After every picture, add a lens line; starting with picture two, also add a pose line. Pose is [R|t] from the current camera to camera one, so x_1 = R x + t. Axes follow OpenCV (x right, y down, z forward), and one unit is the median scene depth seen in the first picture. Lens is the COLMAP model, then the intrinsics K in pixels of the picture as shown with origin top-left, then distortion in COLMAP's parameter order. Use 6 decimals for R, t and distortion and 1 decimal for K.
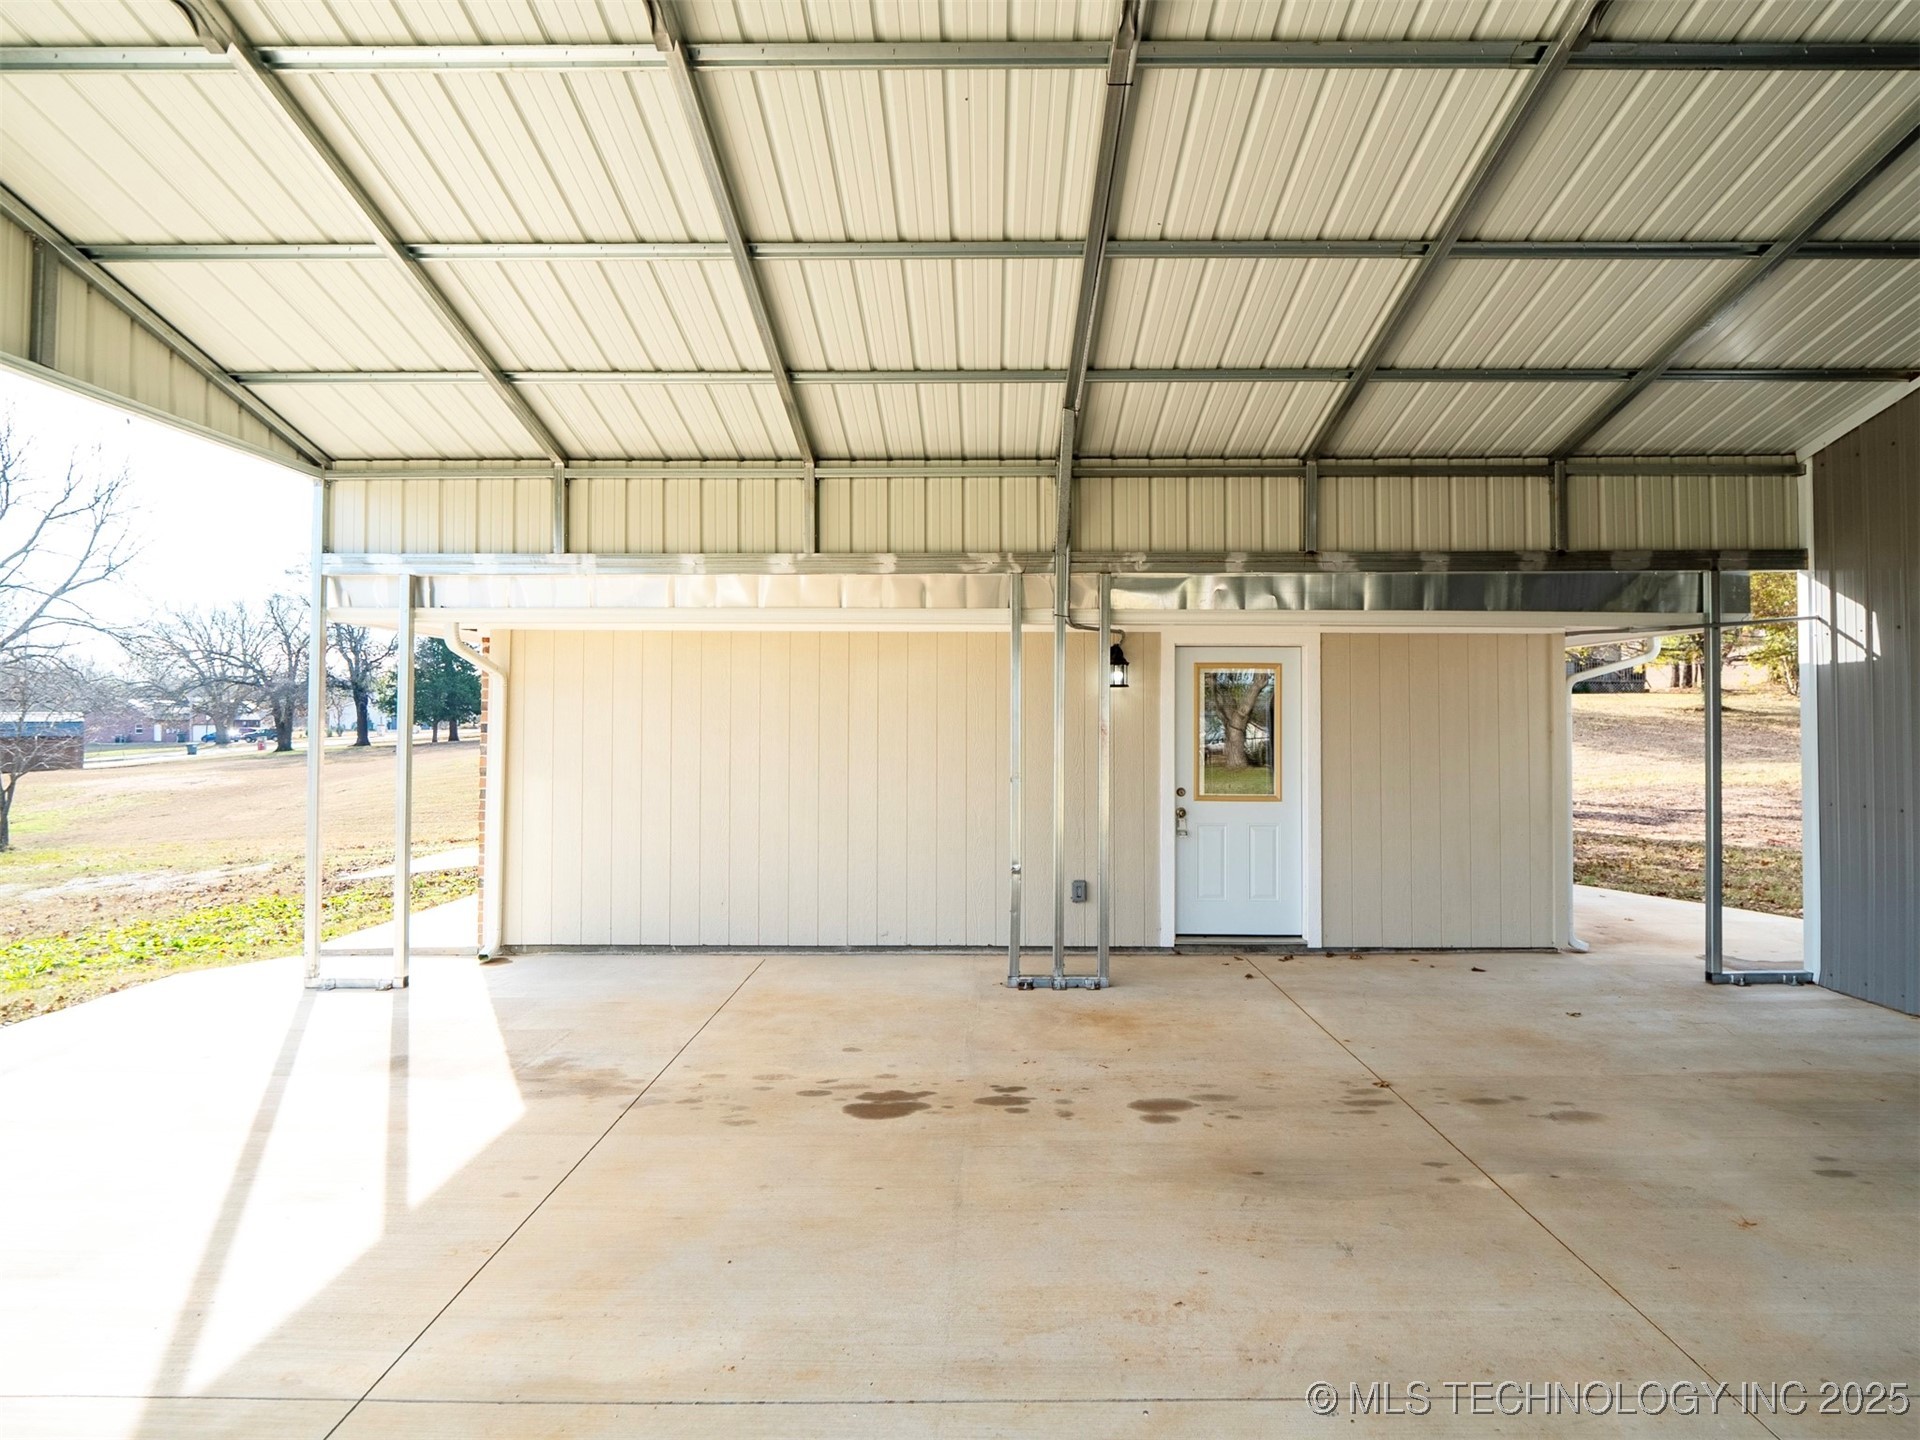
lens RADIAL K [[1054.4, 0, 960.0], [0, 1054.4, 720.0], [0, 0, 1]] dist [0.002760, 0.001378]
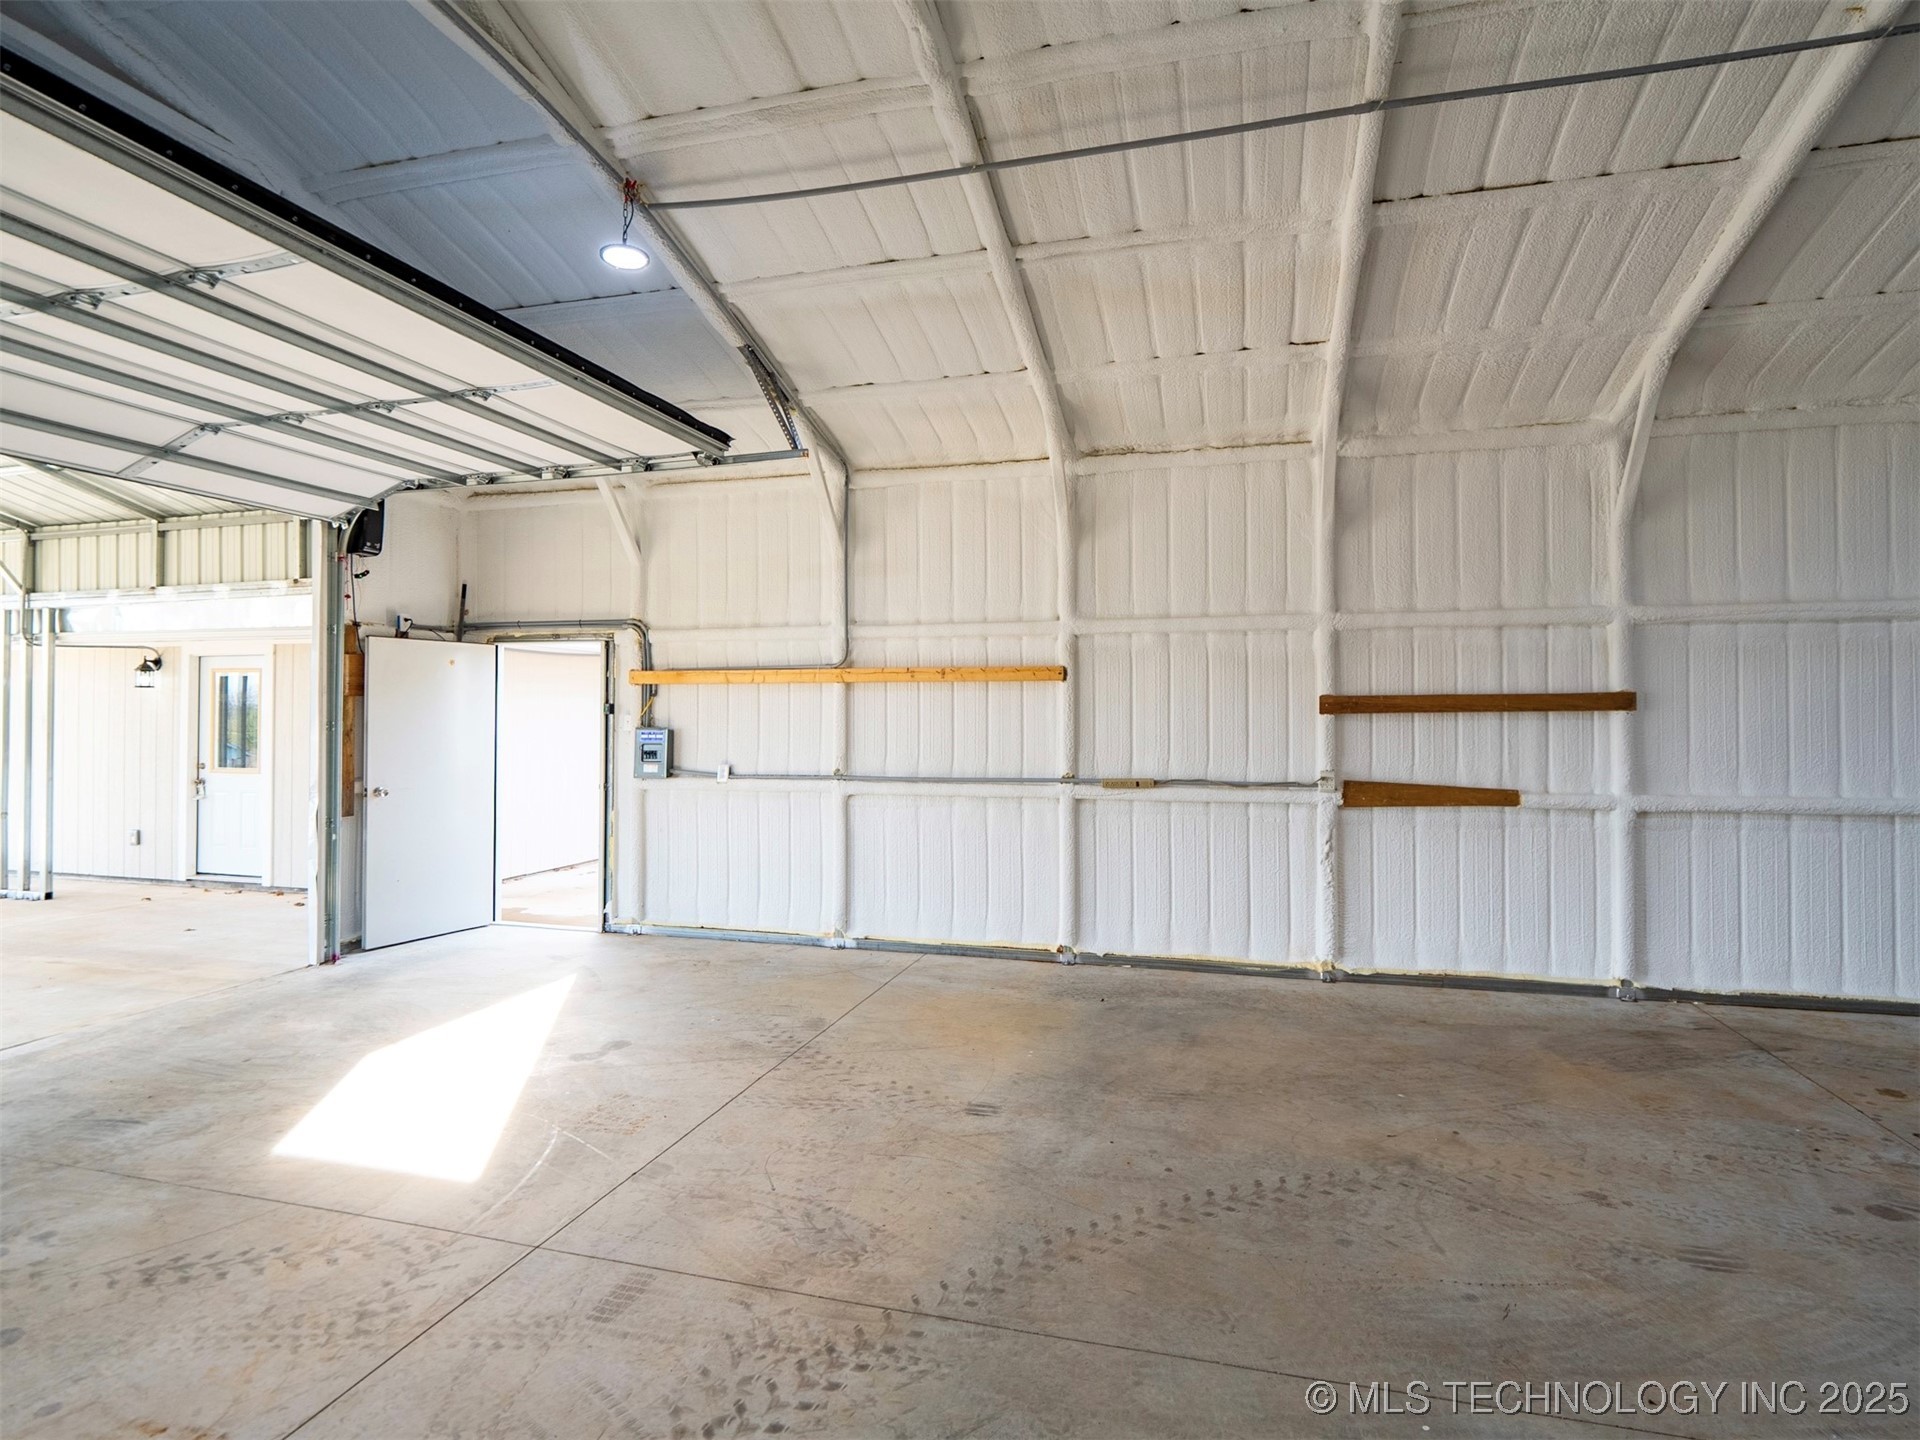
lens RADIAL K [[1034.7, 0, 957.4], [0, 1034.7, 700.0], [0, 0, 1]] dist [-0.017486, -0.000118]
pose [[0.963610, -0.005426, -0.267257, 1.638833], [0.004569, 0.999982, -0.003828, -0.005743], [0.267273, 0.002468, 0.963618, 0.006850]]
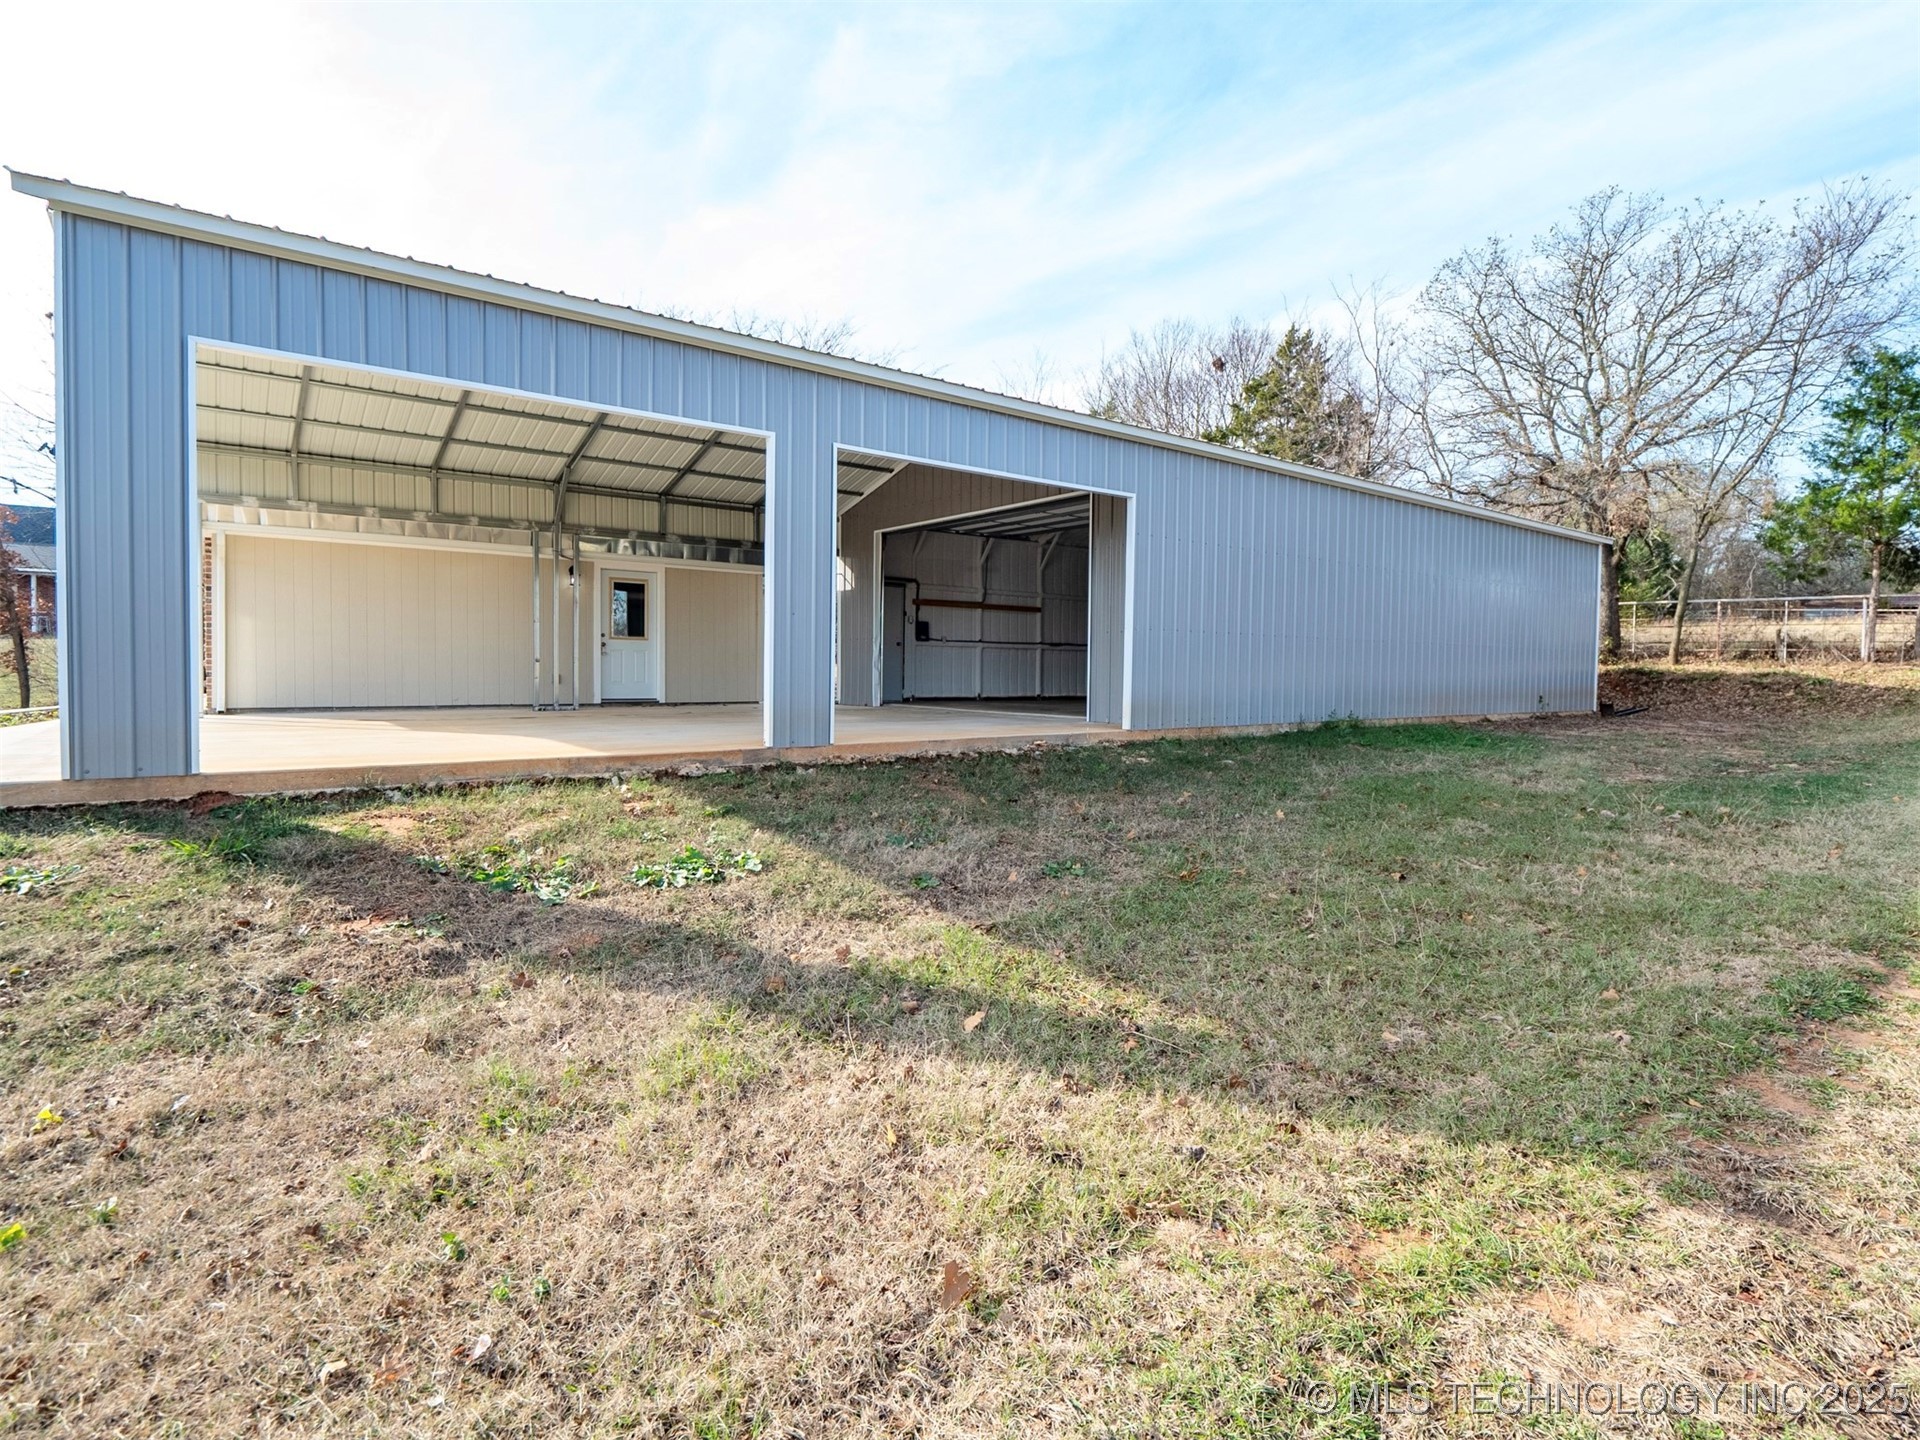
lens RADIAL K [[977.7, 0, 960.3], [0, 977.7, 702.2], [0, 0, 1]] dist [-0.014596, -0.000051]
pose [[0.800963, -0.011636, 0.598601, -0.464181], [-0.015844, 0.999049, 0.040621, 0.126400], [-0.598504, -0.042020, 0.800017, -1.213607]]
